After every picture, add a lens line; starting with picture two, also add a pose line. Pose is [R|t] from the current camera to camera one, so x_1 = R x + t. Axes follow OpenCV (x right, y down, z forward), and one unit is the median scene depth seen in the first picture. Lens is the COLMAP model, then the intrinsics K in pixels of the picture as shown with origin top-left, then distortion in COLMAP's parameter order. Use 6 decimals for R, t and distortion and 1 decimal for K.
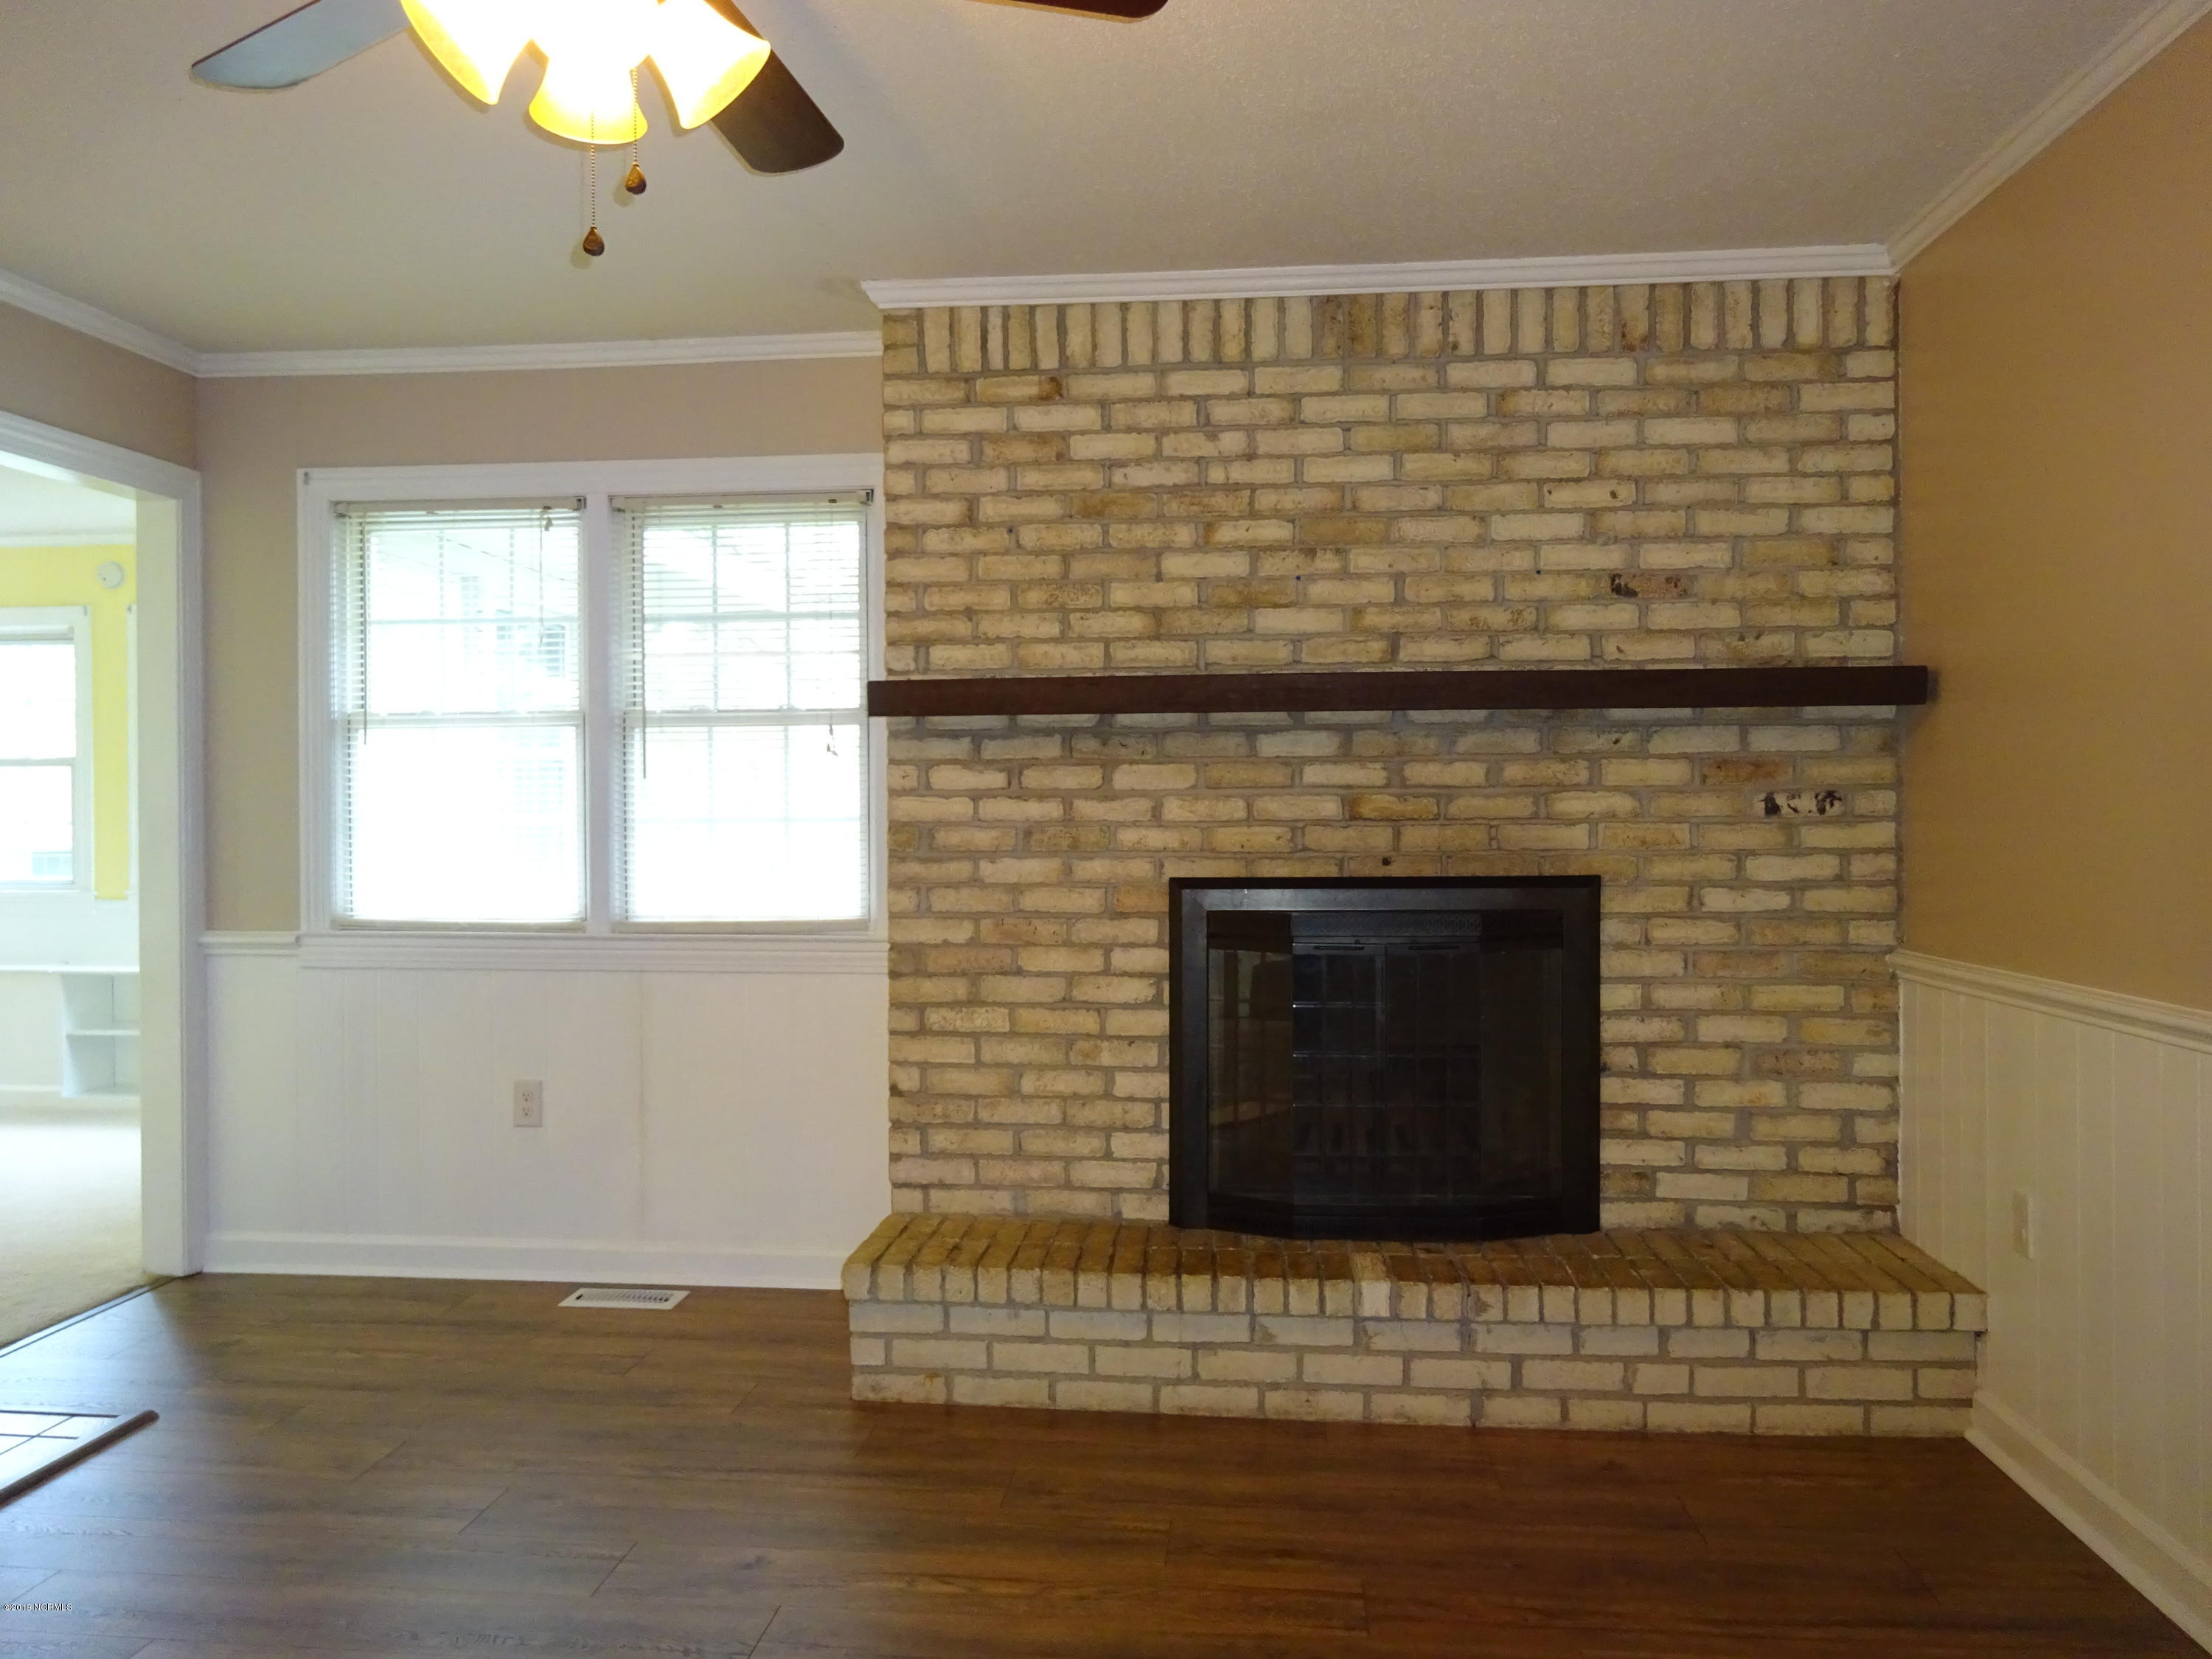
lens RADIAL K [[1627.1, 0, 1047.6], [0, 1627.1, 831.0], [0, 0, 1]] dist [-0.004300, 0.003151]
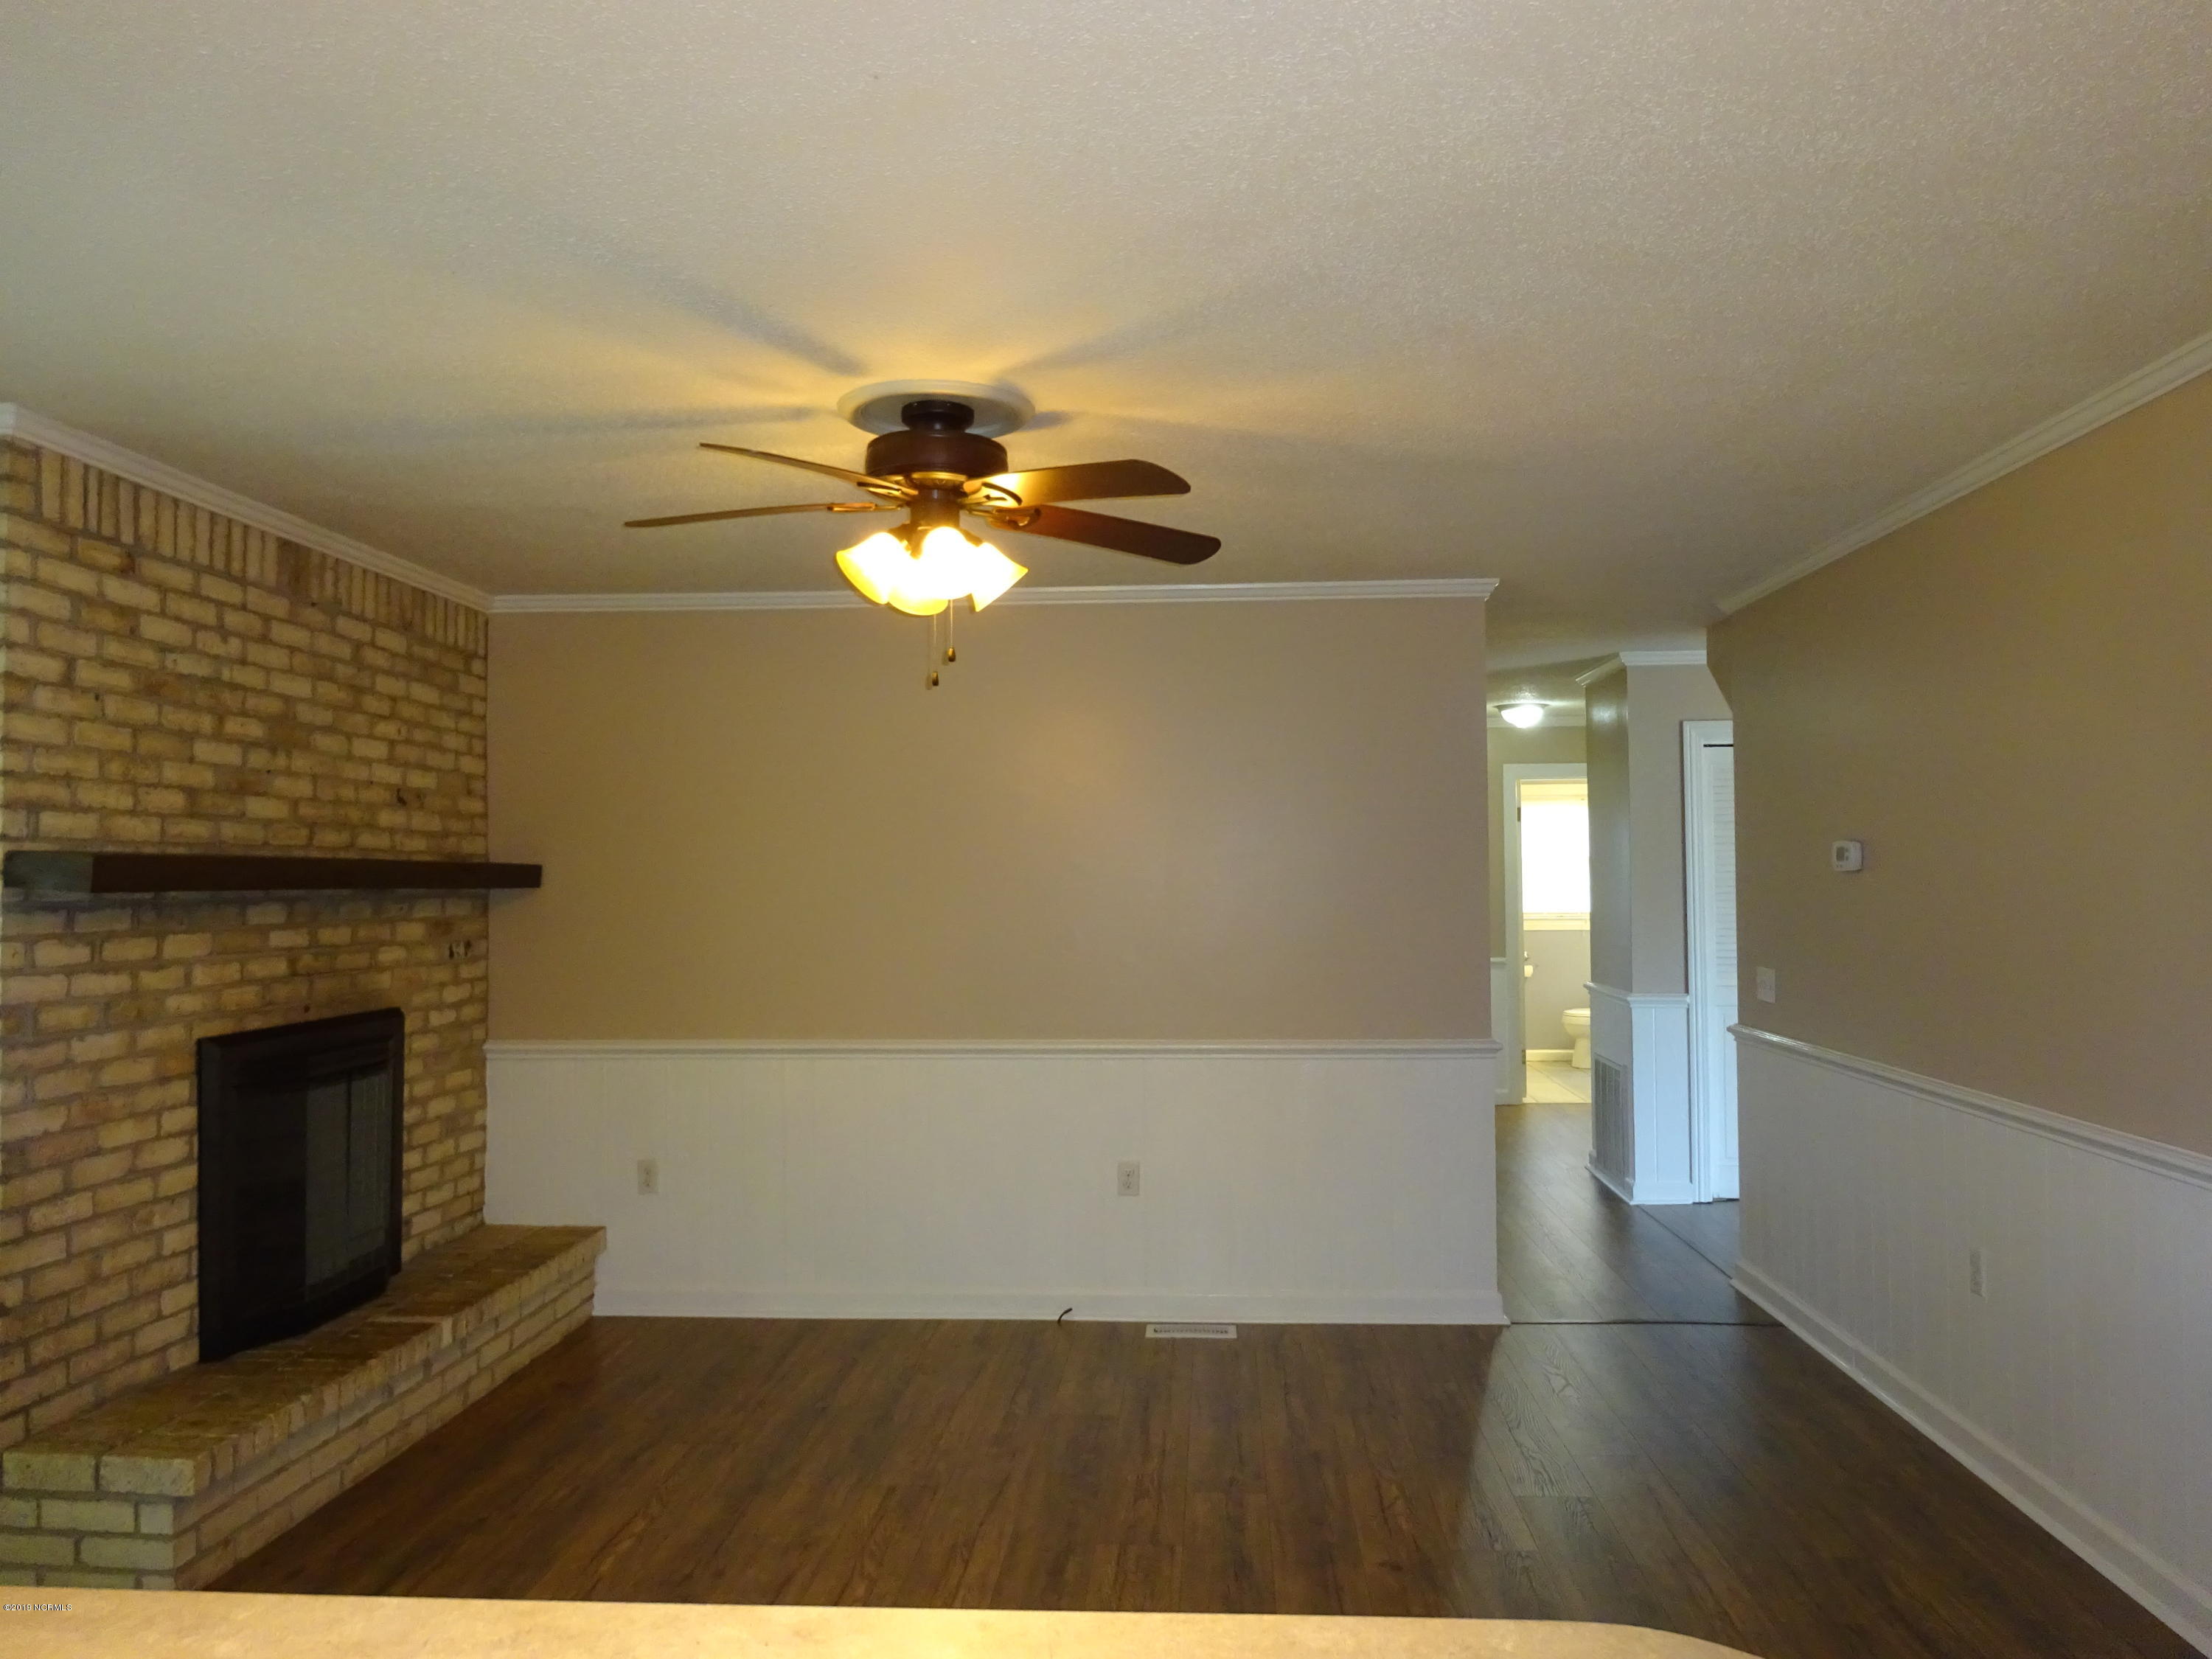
lens RADIAL K [[1627.1, 0, 1093.0], [0, 1627.1, 844.6], [0, 0, 1]] dist [-0.004300, 0.003151]
pose [[-0.028530, 0.028010, 0.999200, -1.014559], [0.019702, 0.999429, -0.027454, -0.058400], [-0.999399, 0.018903, -0.029066, 0.434346]]
